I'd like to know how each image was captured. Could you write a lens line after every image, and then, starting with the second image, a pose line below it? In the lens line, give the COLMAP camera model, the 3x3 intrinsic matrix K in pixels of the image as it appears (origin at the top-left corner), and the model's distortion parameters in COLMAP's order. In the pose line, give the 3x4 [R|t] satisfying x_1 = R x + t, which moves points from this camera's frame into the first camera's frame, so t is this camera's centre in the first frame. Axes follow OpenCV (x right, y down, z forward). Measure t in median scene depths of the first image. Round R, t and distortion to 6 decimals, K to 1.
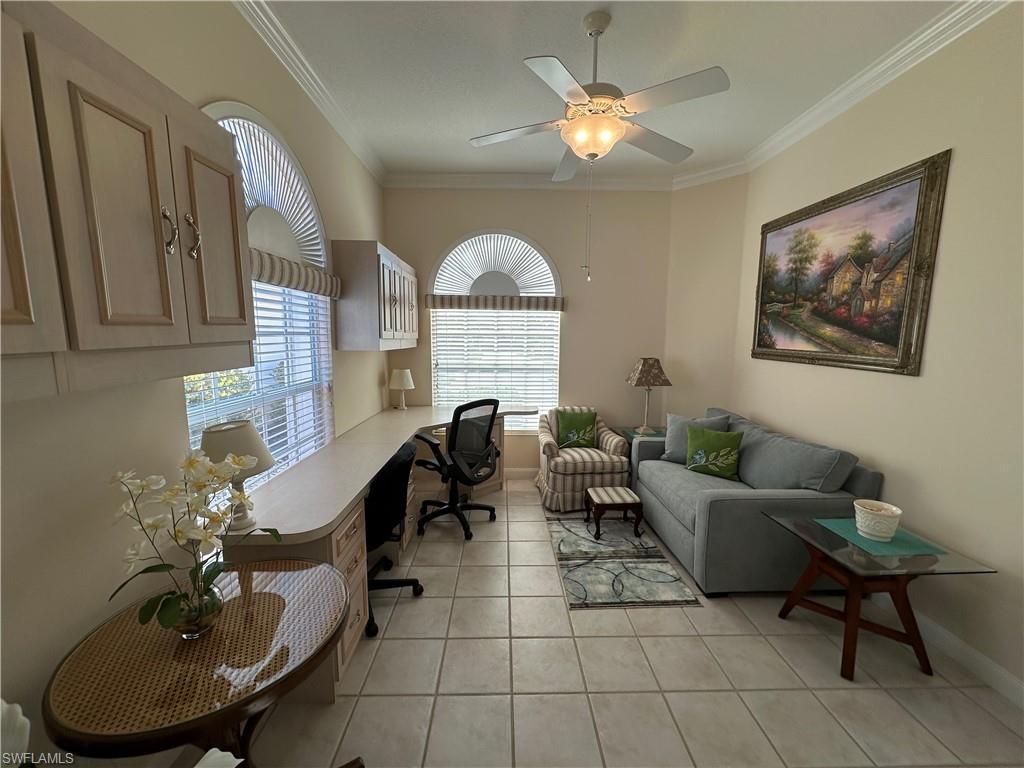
lens RADIAL K [[408.0, 0, 511.3], [0, 408.0, 387.3], [0, 0, 1]] dist [-0.000338, -0.000355]
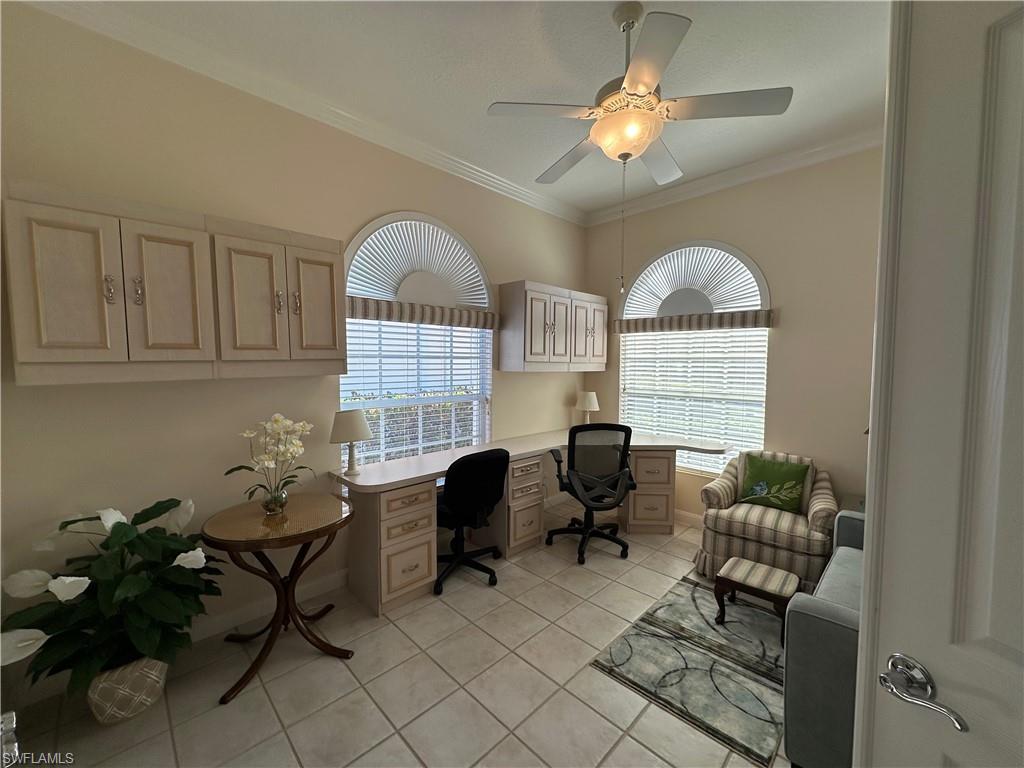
lens RADIAL K [[408.0, 0, 513.0], [0, 408.0, 386.7], [0, 0, 1]] dist [-0.000338, -0.000355]
pose [[0.689470, 0.038207, -0.723306, 0.383027], [-0.091588, 0.995191, -0.034735, -0.002611], [0.718500, 0.090195, 0.689654, 0.133133]]
